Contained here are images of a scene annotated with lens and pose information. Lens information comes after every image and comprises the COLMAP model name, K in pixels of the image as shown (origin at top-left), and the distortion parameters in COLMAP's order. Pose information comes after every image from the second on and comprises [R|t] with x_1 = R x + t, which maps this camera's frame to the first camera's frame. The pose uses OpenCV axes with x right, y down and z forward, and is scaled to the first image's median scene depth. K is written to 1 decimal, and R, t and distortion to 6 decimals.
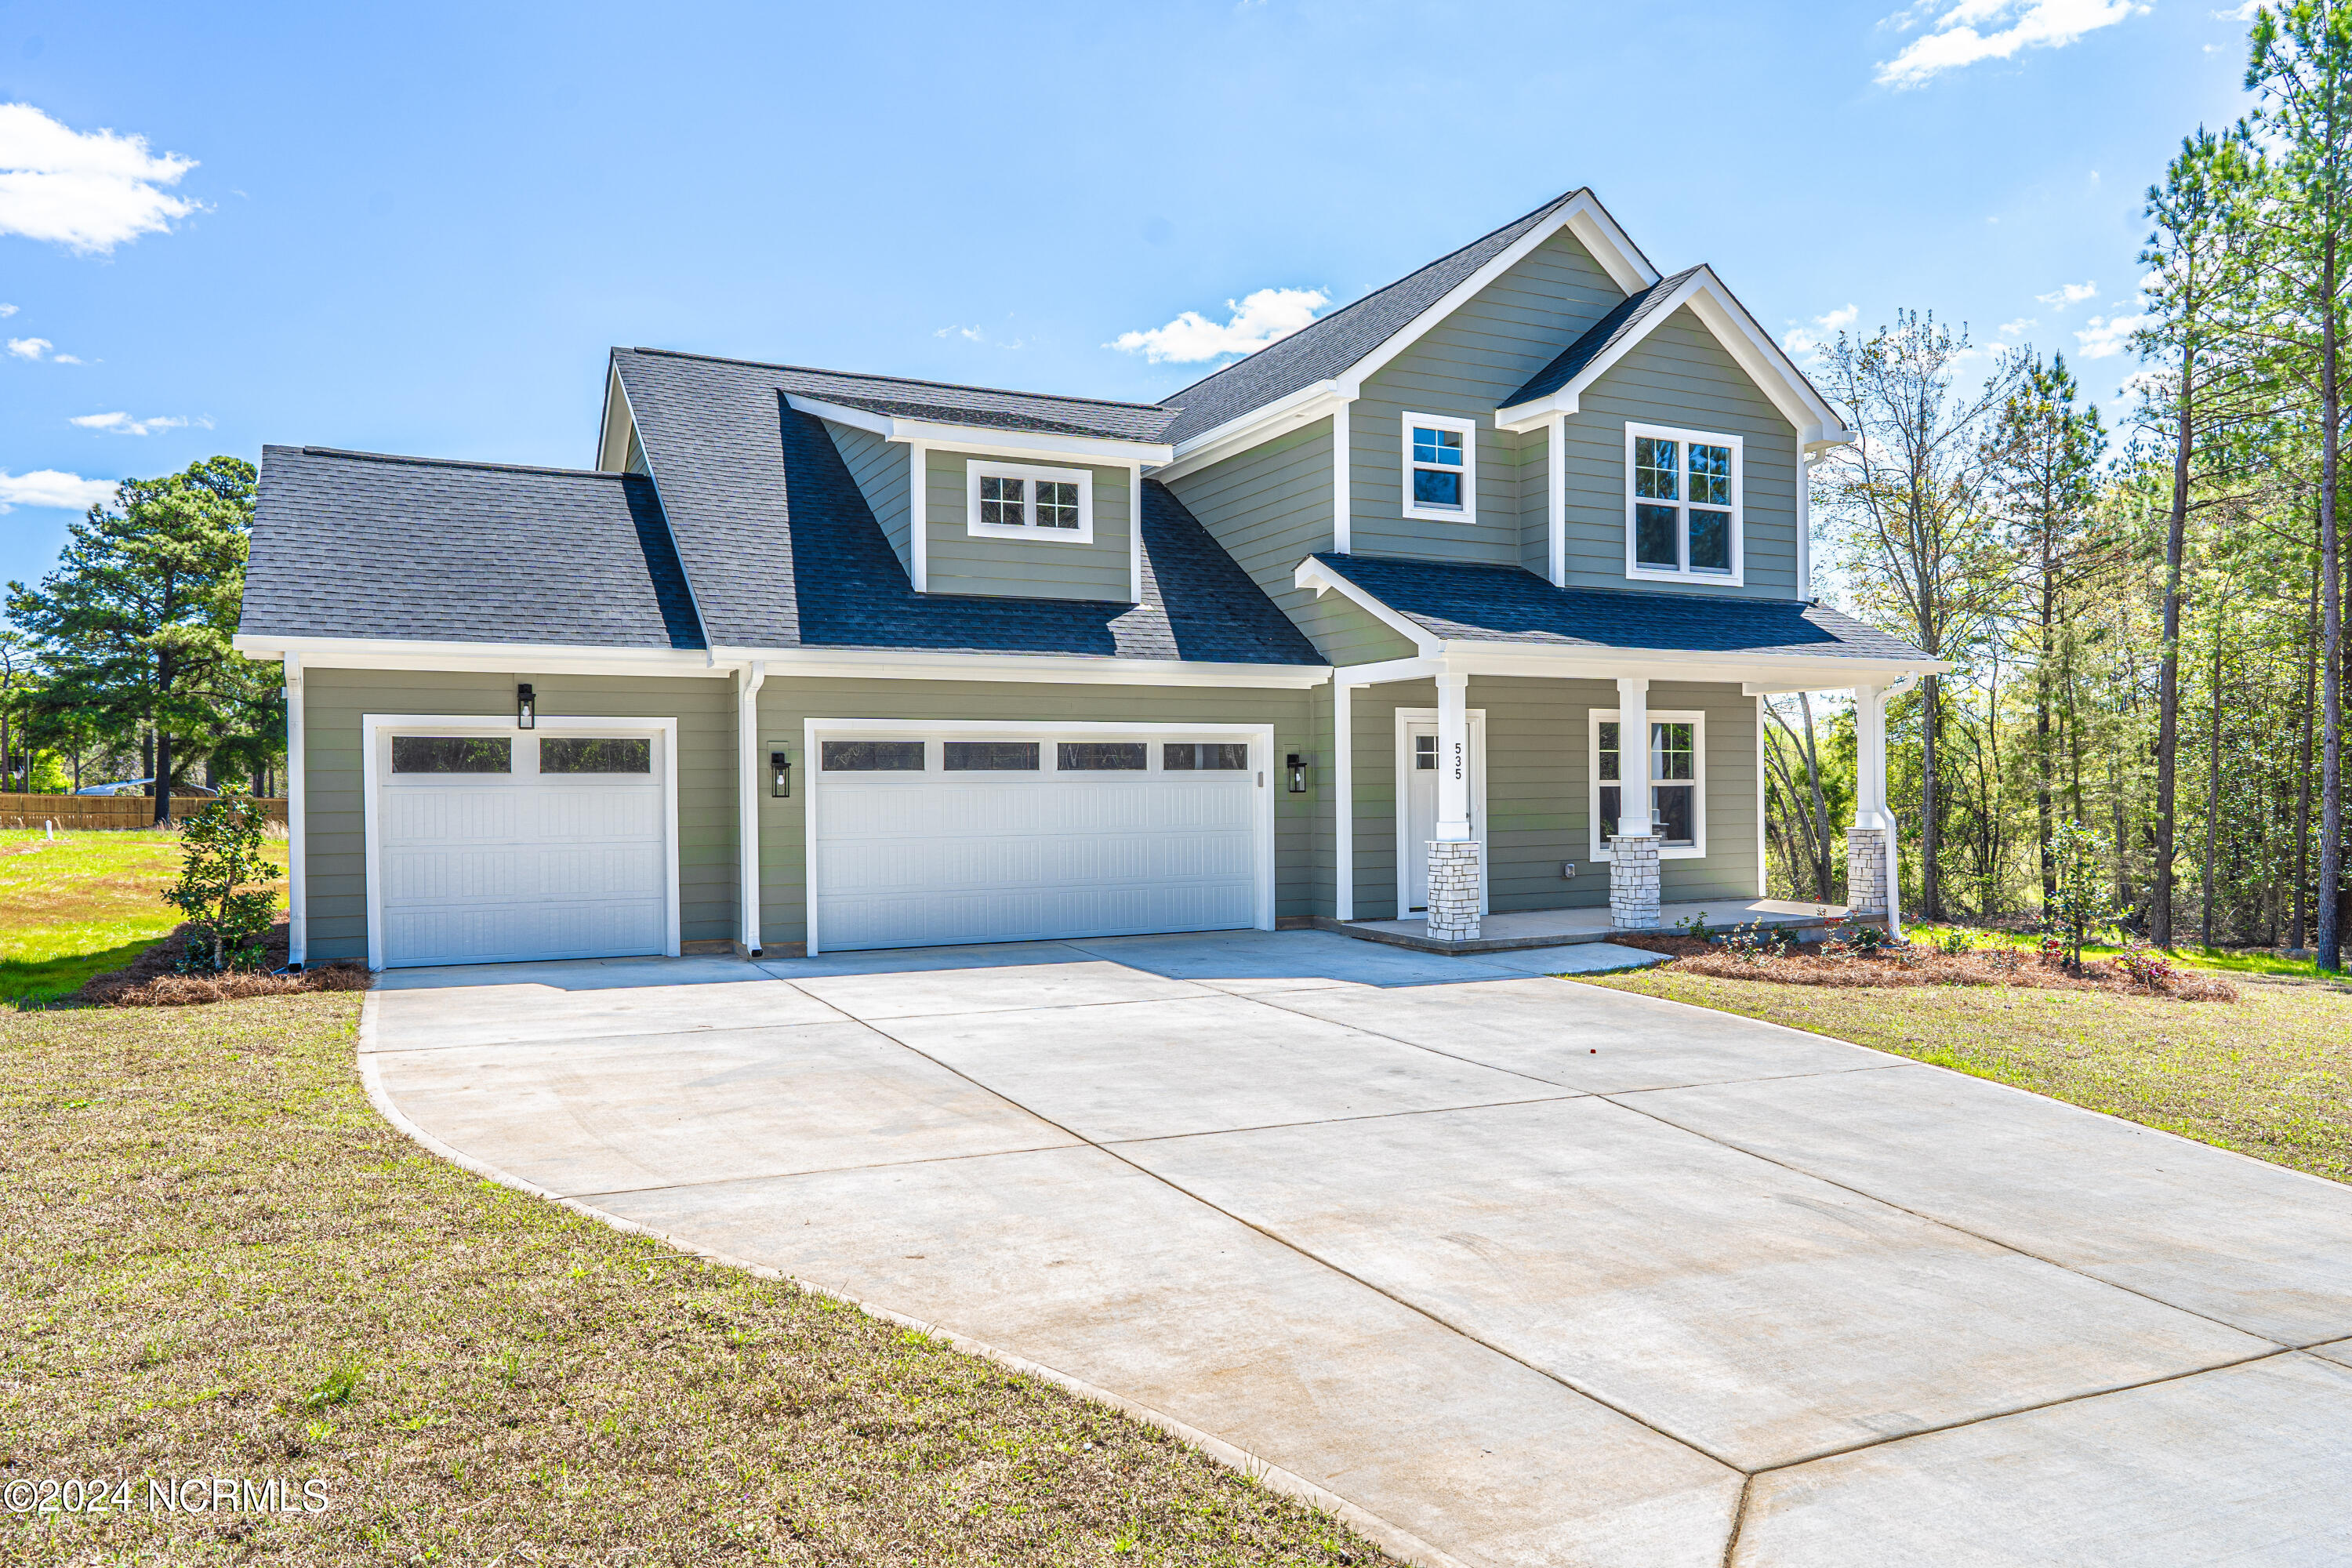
lens RADIAL K [[1578.5, 0, 1175.0], [0, 1578.5, 786.0], [0, 0, 1]] dist [-0.010038, 0.006802]
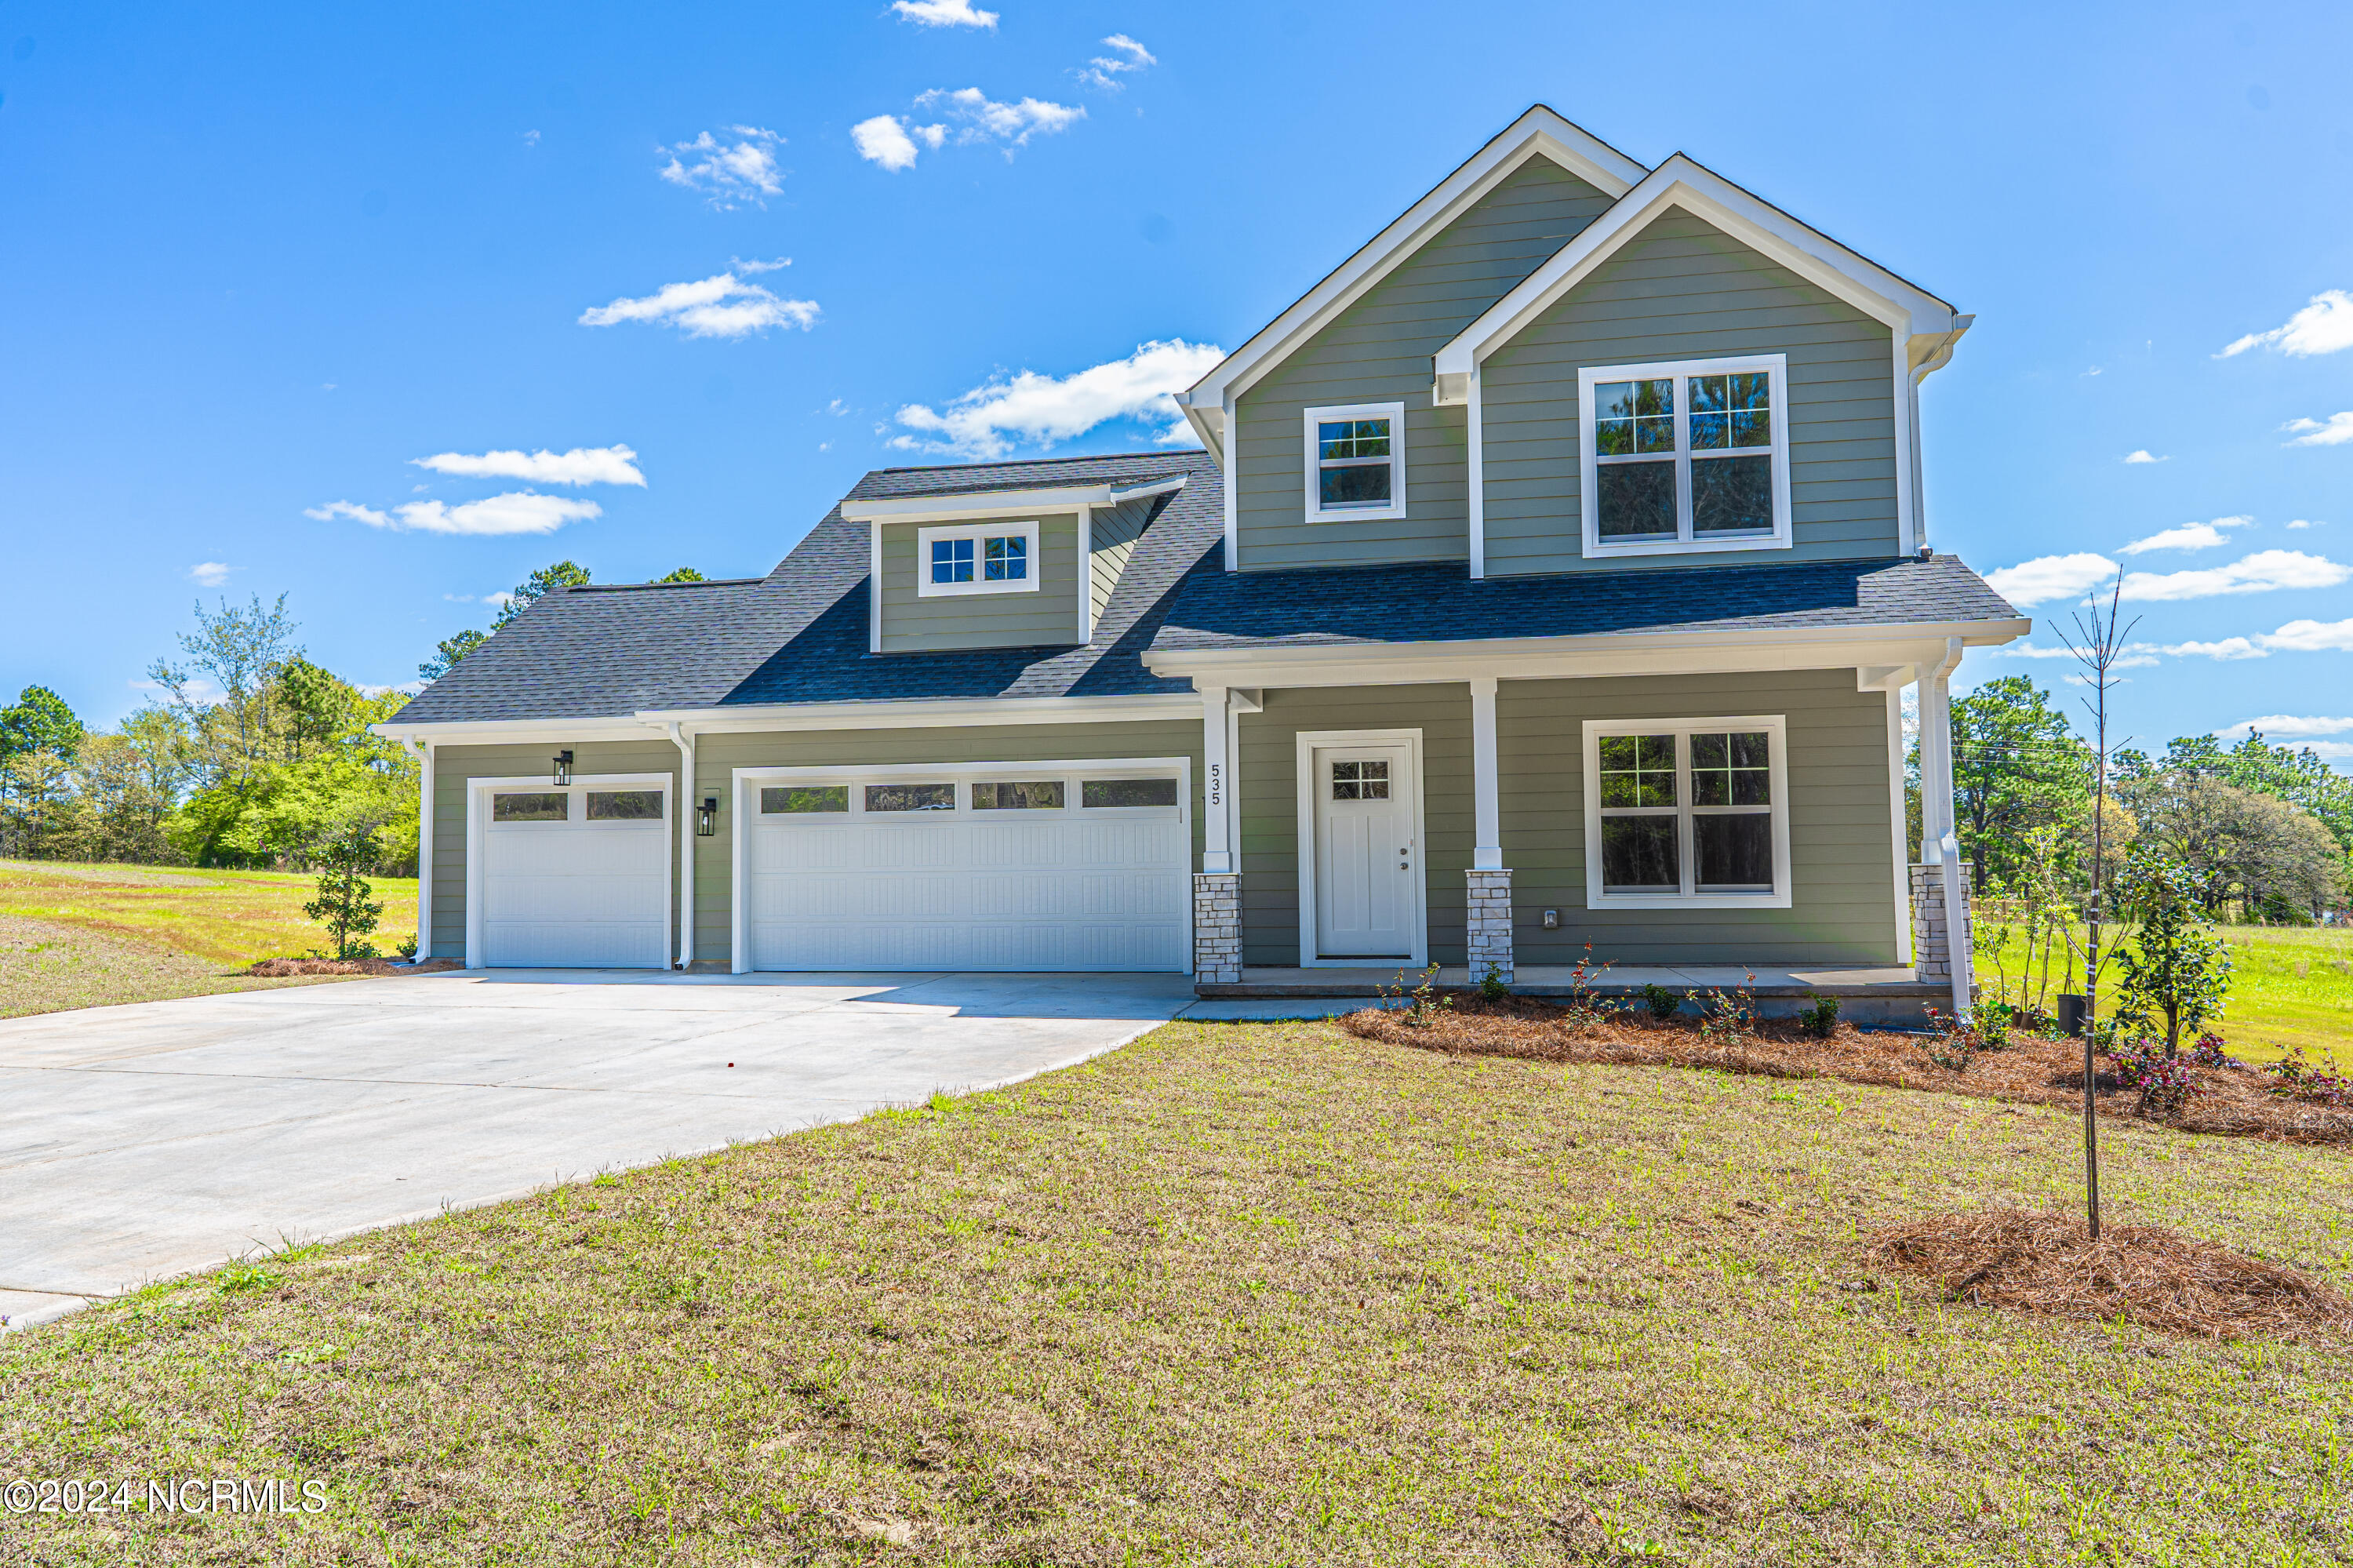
lens RADIAL K [[1579.3, 0, 1176.2], [0, 1579.3, 784.2], [0, 0, 1]] dist [-0.010038, 0.006802]
pose [[0.787419, -0.038428, -0.615219, 0.651155], [0.004133, 0.998362, -0.057071, 0.032295], [0.616404, 0.042396, 0.786288, 0.248121]]
